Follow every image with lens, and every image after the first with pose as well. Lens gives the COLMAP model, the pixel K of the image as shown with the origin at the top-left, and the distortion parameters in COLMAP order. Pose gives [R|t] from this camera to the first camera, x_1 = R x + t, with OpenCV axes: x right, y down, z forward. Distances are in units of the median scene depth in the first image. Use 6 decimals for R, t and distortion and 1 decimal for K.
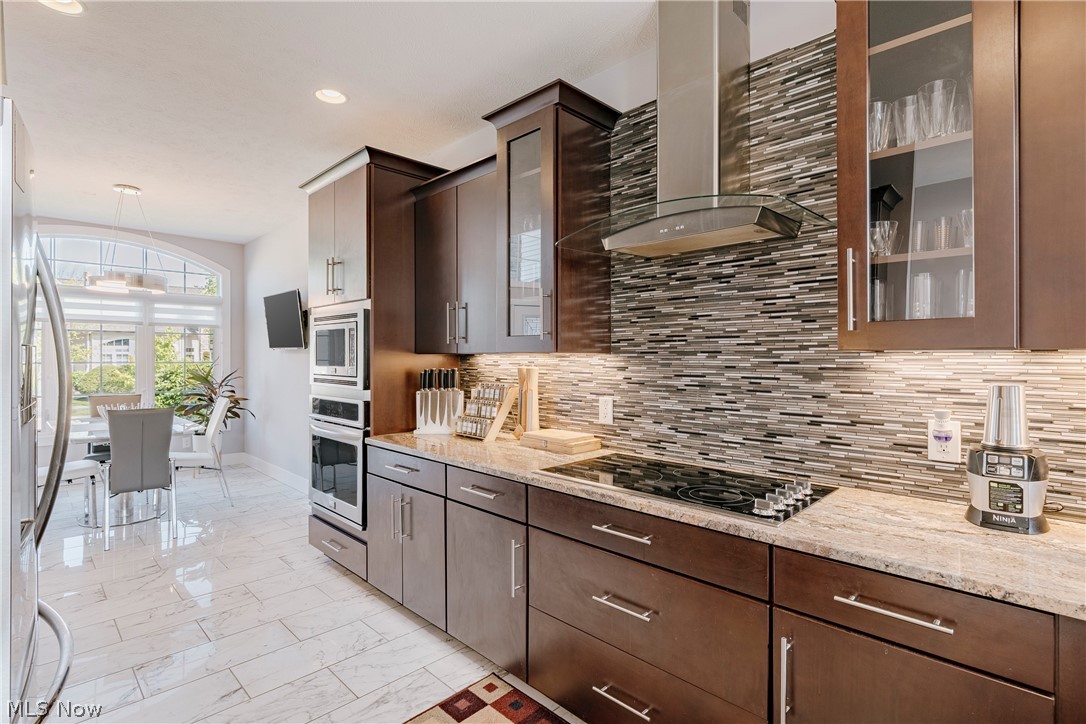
lens RADIAL K [[522.3, 0, 546.0], [0, 522.3, 358.2], [0, 0, 1]] dist [-0.015132, -0.000036]
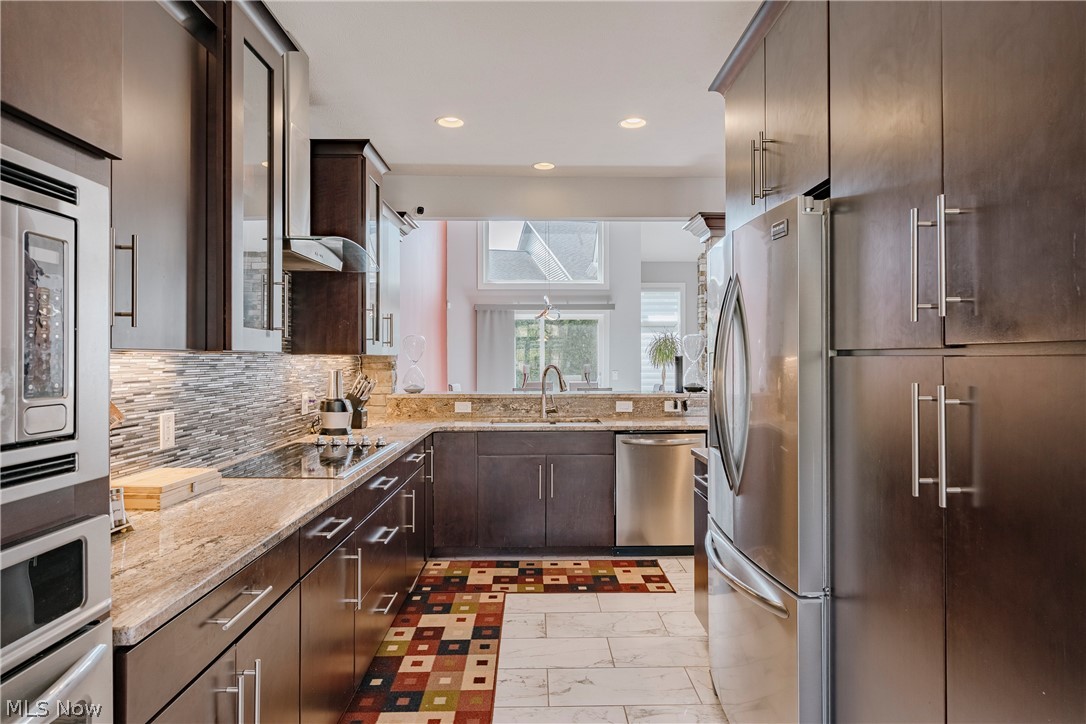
lens RADIAL K [[624.2, 0, 543.3], [0, 624.2, 359.8], [0, 0, 1]] dist [0.000210, 0.000026]
pose [[-0.711203, 0.008938, 0.702930, -0.894883], [0.013610, 0.999907, 0.001057, 0.007040], [-0.702855, 0.010318, -0.711258, 1.268990]]
